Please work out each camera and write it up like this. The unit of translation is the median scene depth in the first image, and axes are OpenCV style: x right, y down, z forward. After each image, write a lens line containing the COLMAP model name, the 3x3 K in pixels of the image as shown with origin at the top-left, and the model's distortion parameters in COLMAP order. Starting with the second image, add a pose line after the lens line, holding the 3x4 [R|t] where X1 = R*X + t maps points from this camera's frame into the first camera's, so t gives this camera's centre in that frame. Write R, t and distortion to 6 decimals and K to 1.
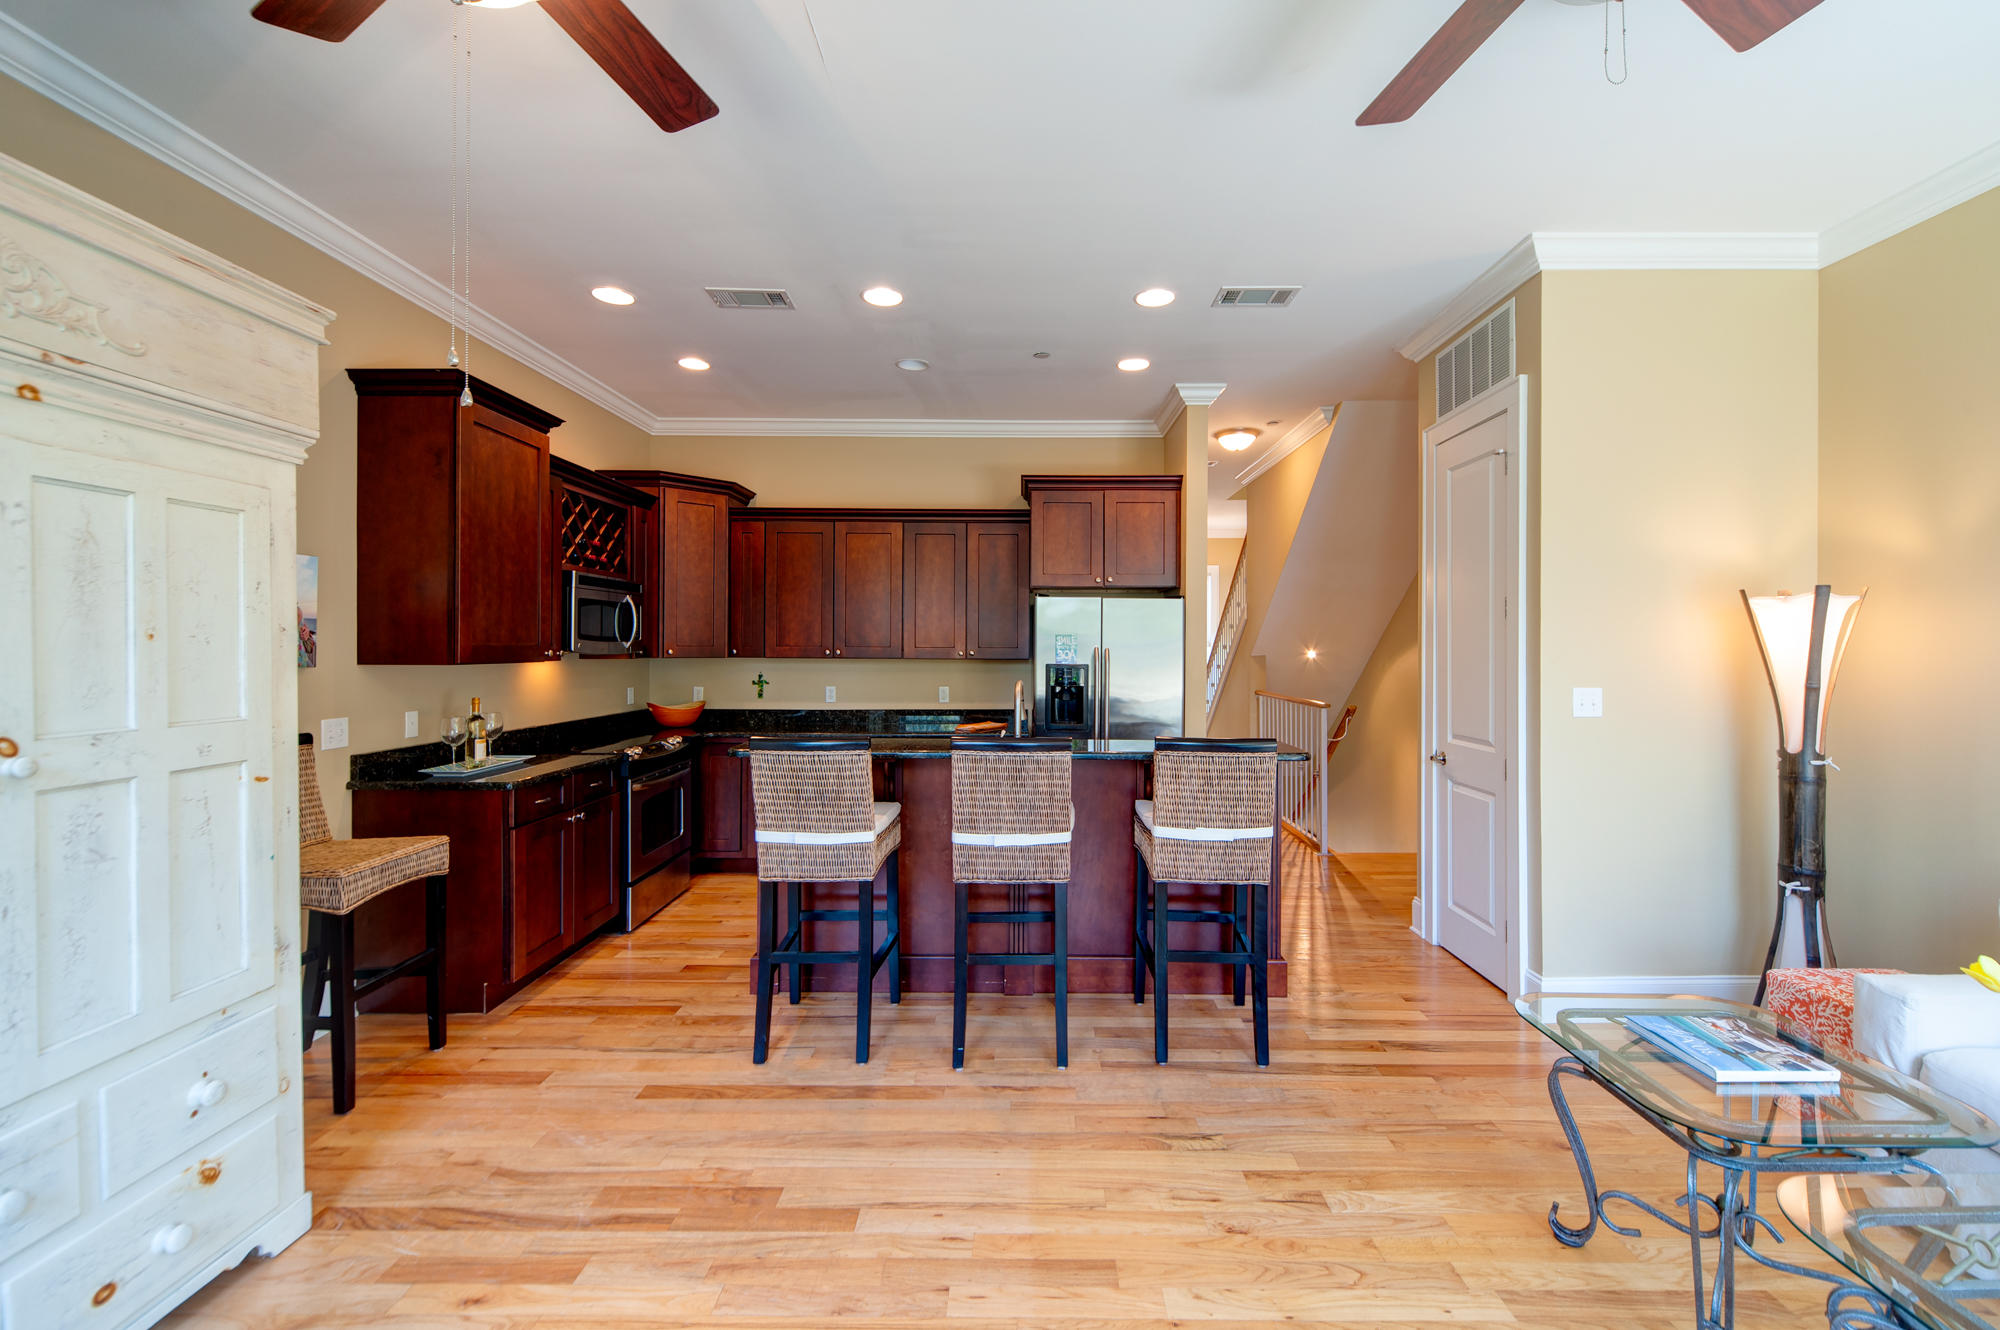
lens RADIAL K [[818.5, 0, 1000.0], [0, 818.5, 665.0], [0, 0, 1]] dist [0.000600, 0.000097]
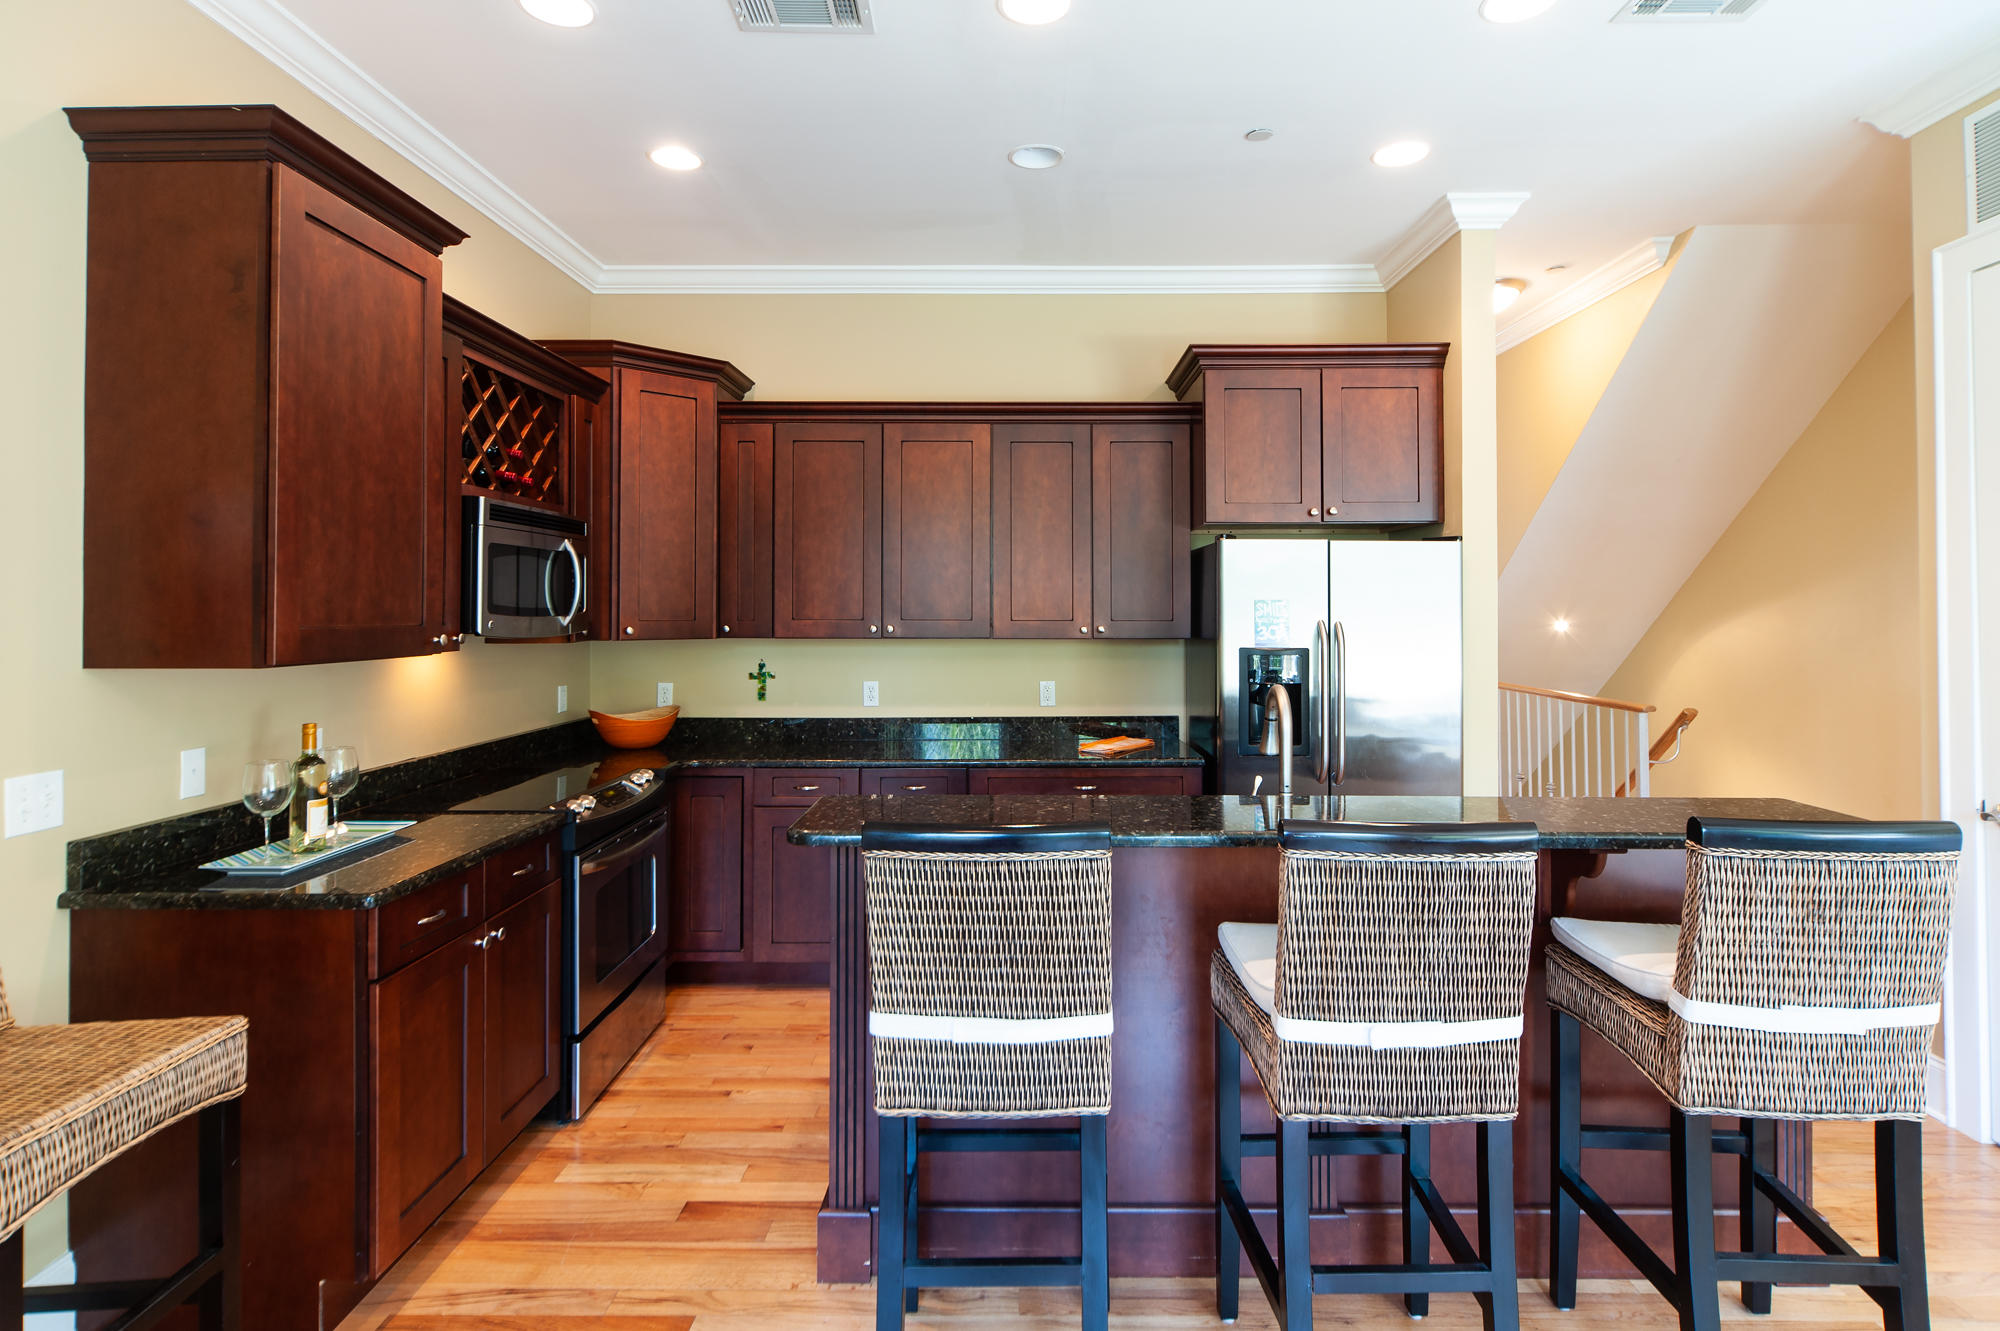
lens RADIAL K [[1054.6, 0, 998.1], [0, 1054.6, 619.7], [0, 0, 1]] dist [-0.000806, -0.001278]
pose [[0.999972, -0.004288, -0.006107, -0.151227], [0.004205, 0.999898, -0.013629, -0.015682], [0.006165, 0.013603, 0.999888, 0.256988]]
